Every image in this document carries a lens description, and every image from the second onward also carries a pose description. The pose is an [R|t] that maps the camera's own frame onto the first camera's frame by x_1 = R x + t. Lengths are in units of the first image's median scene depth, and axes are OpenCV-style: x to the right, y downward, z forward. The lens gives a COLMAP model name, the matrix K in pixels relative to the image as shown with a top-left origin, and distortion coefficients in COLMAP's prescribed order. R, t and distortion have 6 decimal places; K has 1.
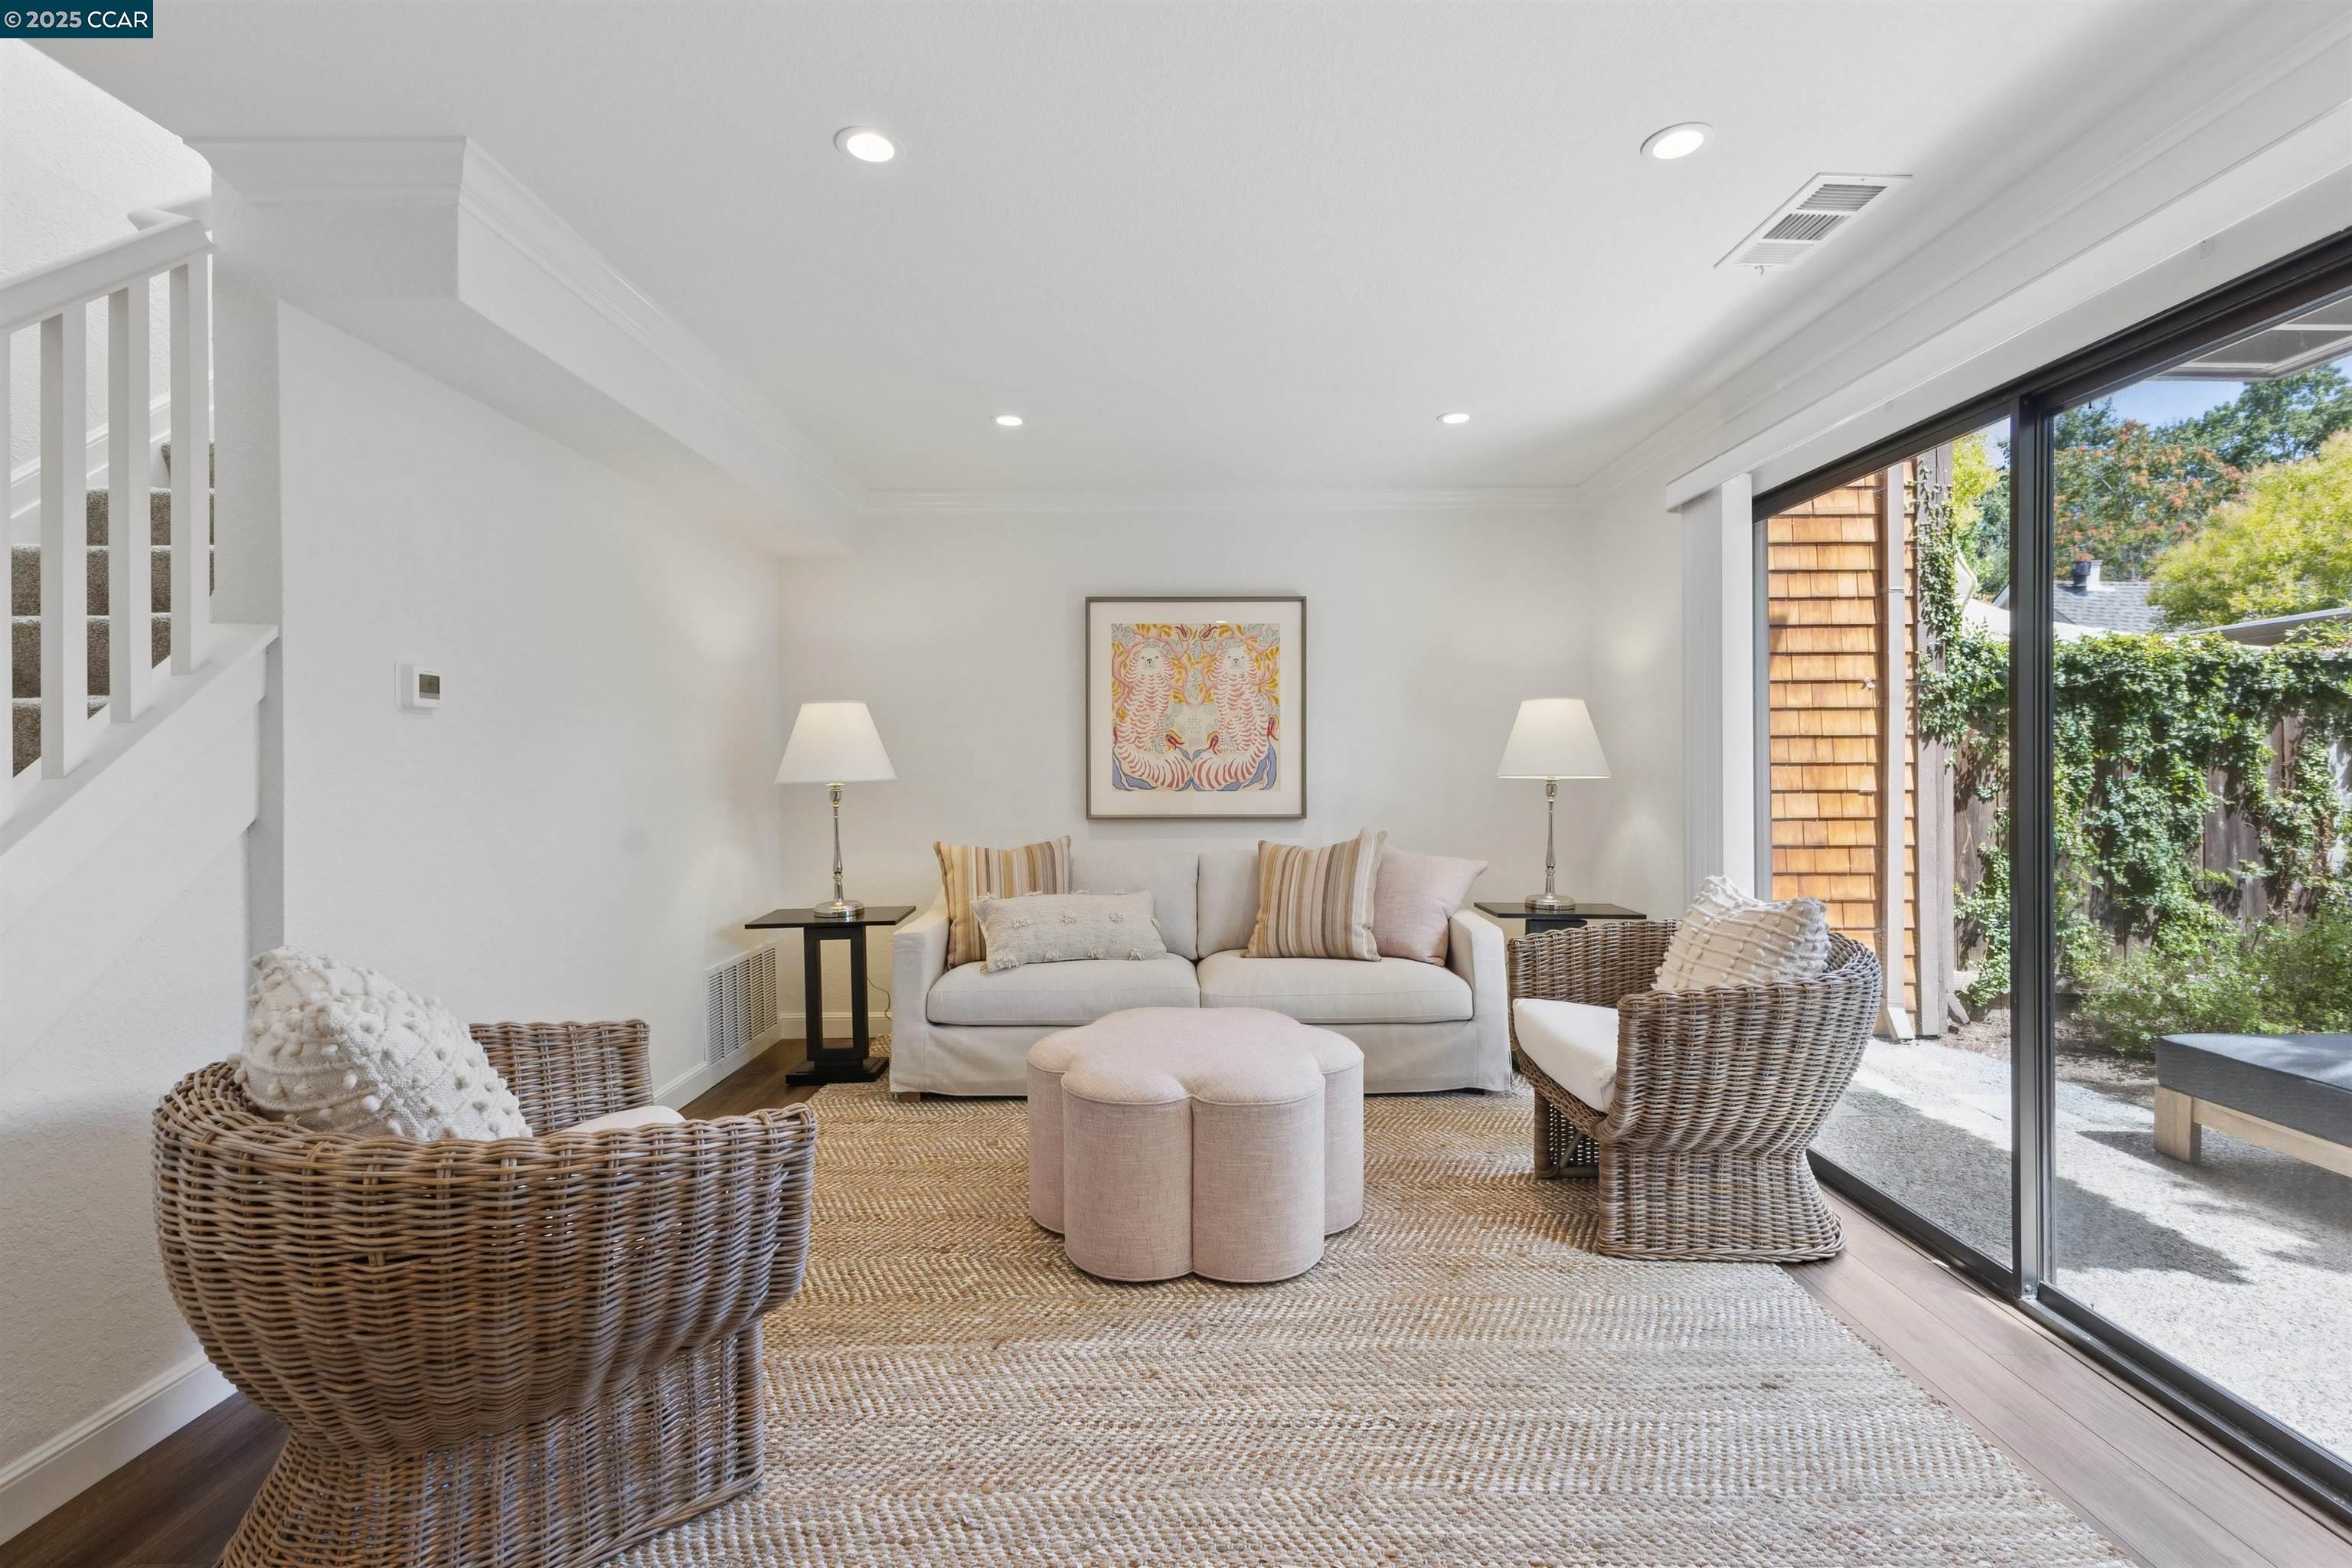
lens RADIAL K [[1015.4, 0, 1182.8], [0, 1015.4, 781.3], [0, 0, 1]] dist [0.008930, -0.000257]
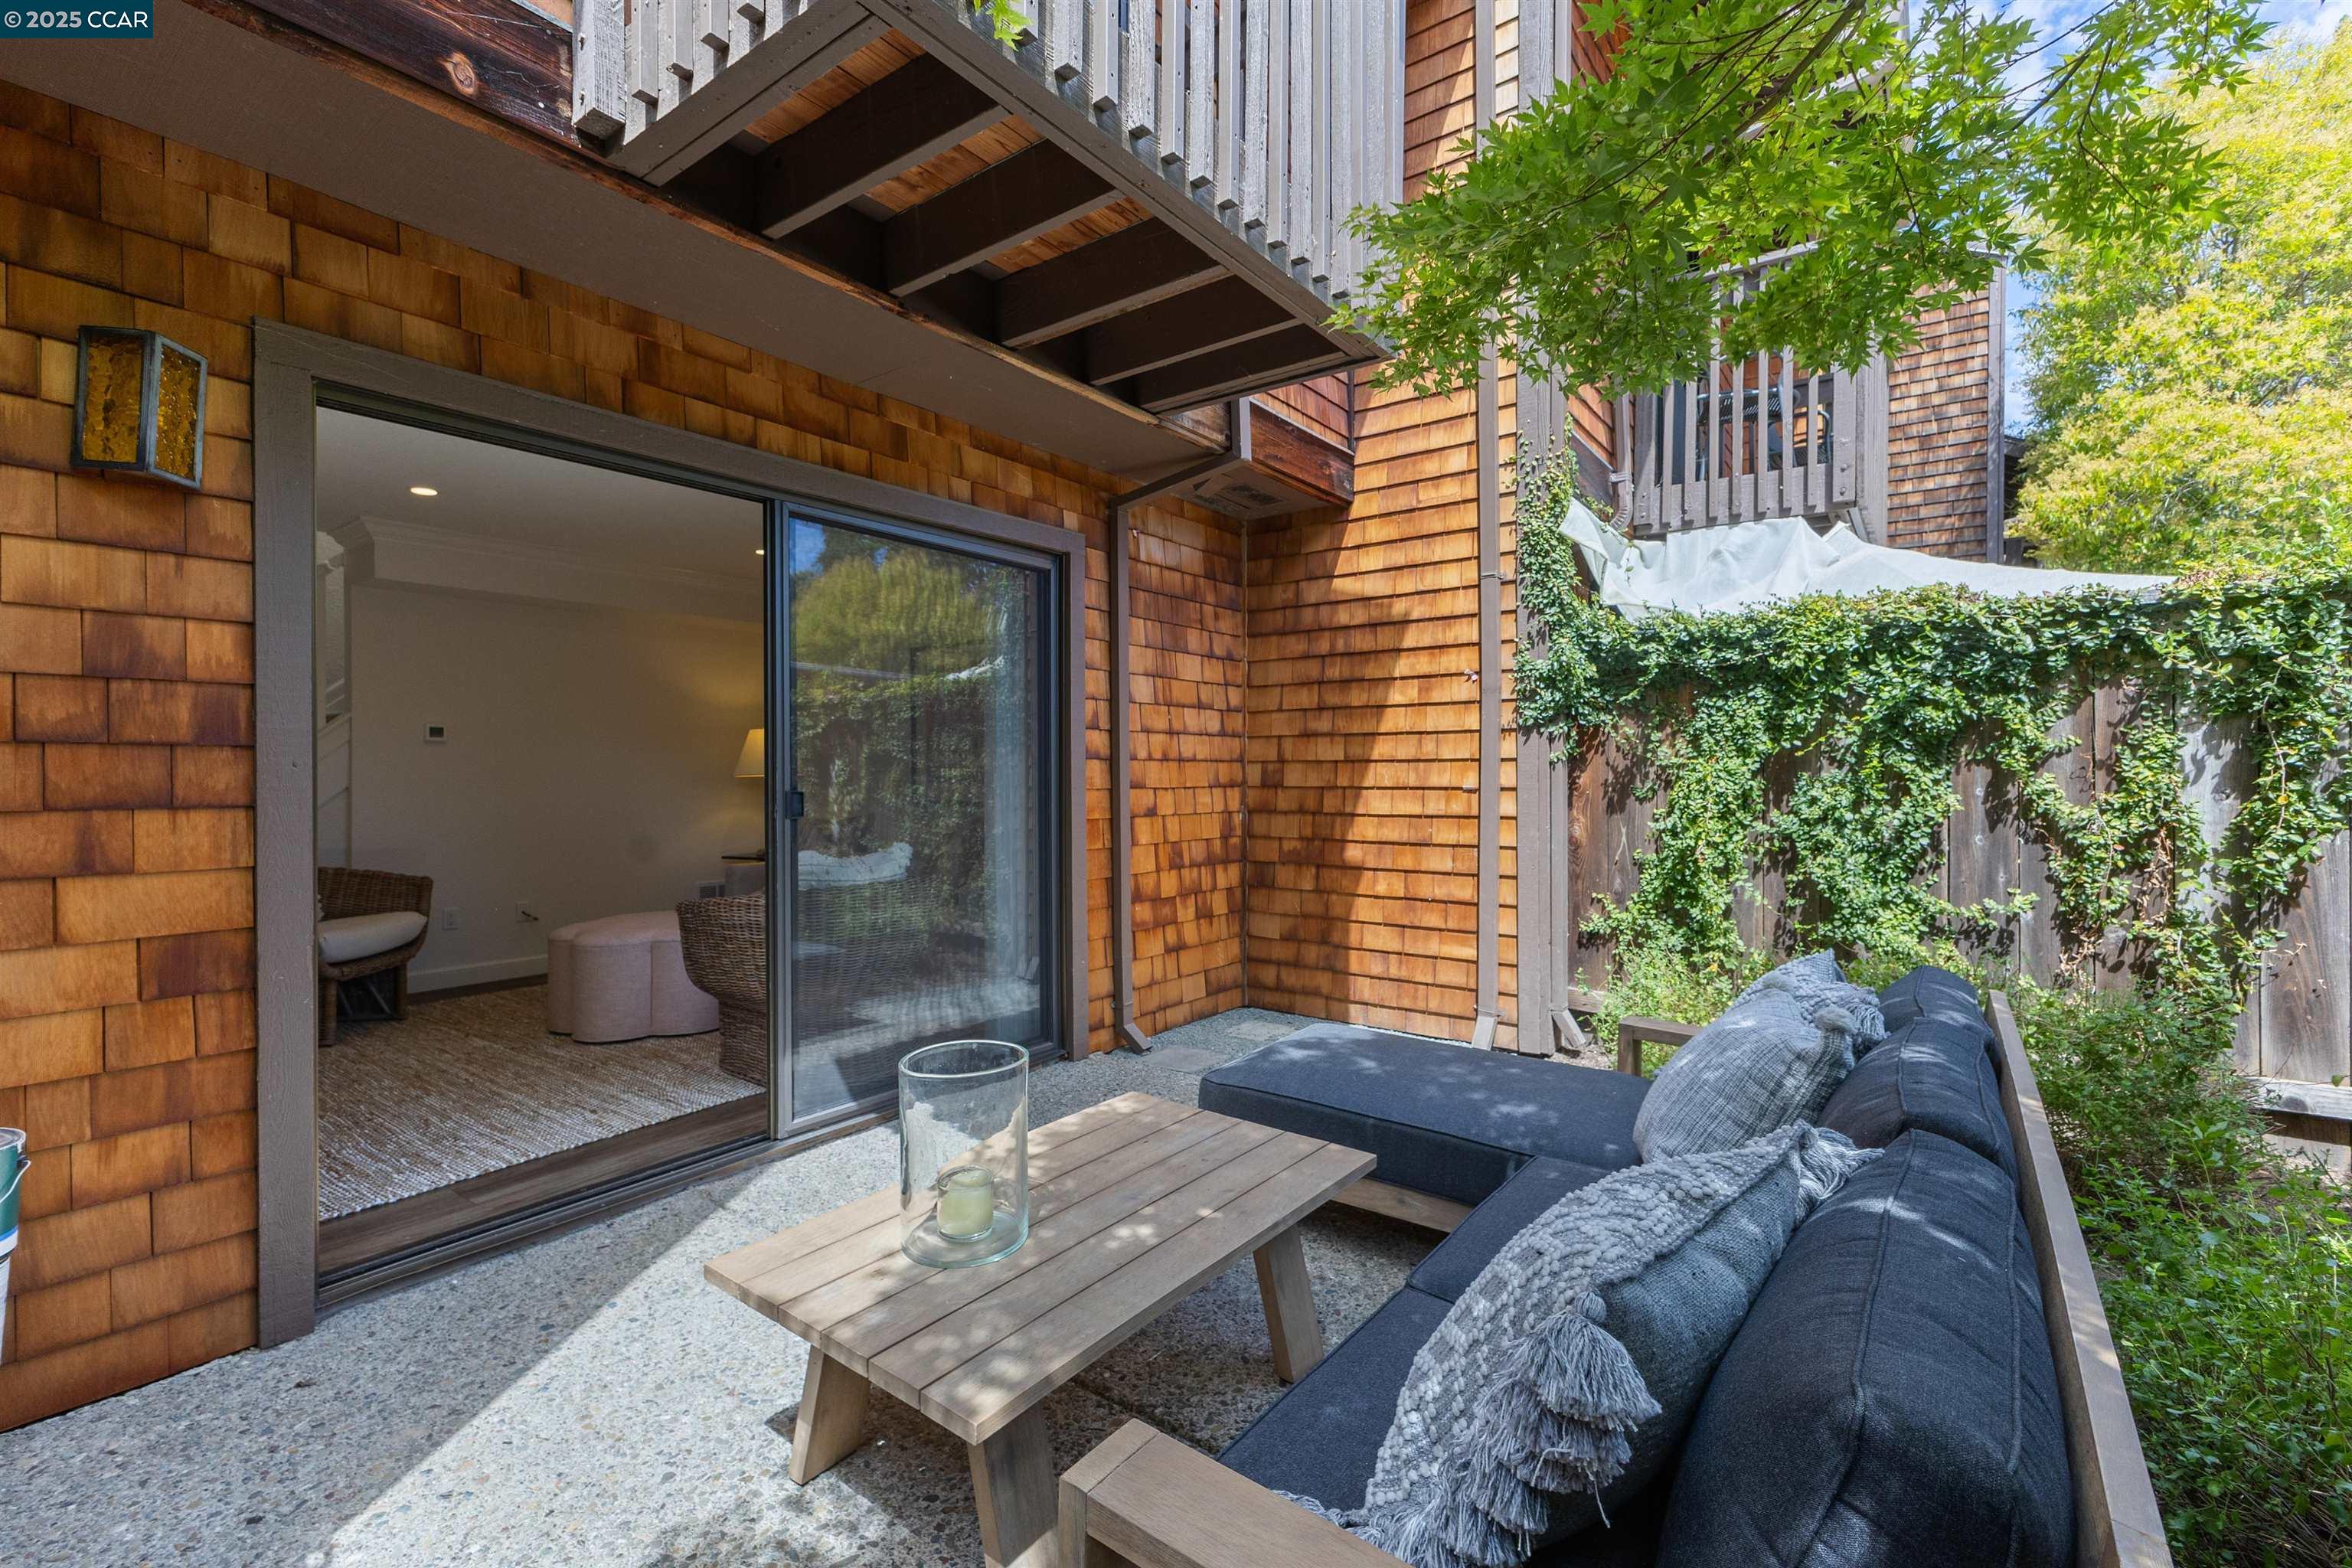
lens RADIAL K [[1015.4, 0, 1182.8], [0, 1015.4, 781.3], [0, 0, 1]] dist [0.008930, -0.000257]
pose [[0.804623, 0.006633, -0.593749, 1.007051], [-0.004941, 0.999978, 0.004475, -0.000181], [0.593765, -0.000667, 0.804638, 0.071675]]
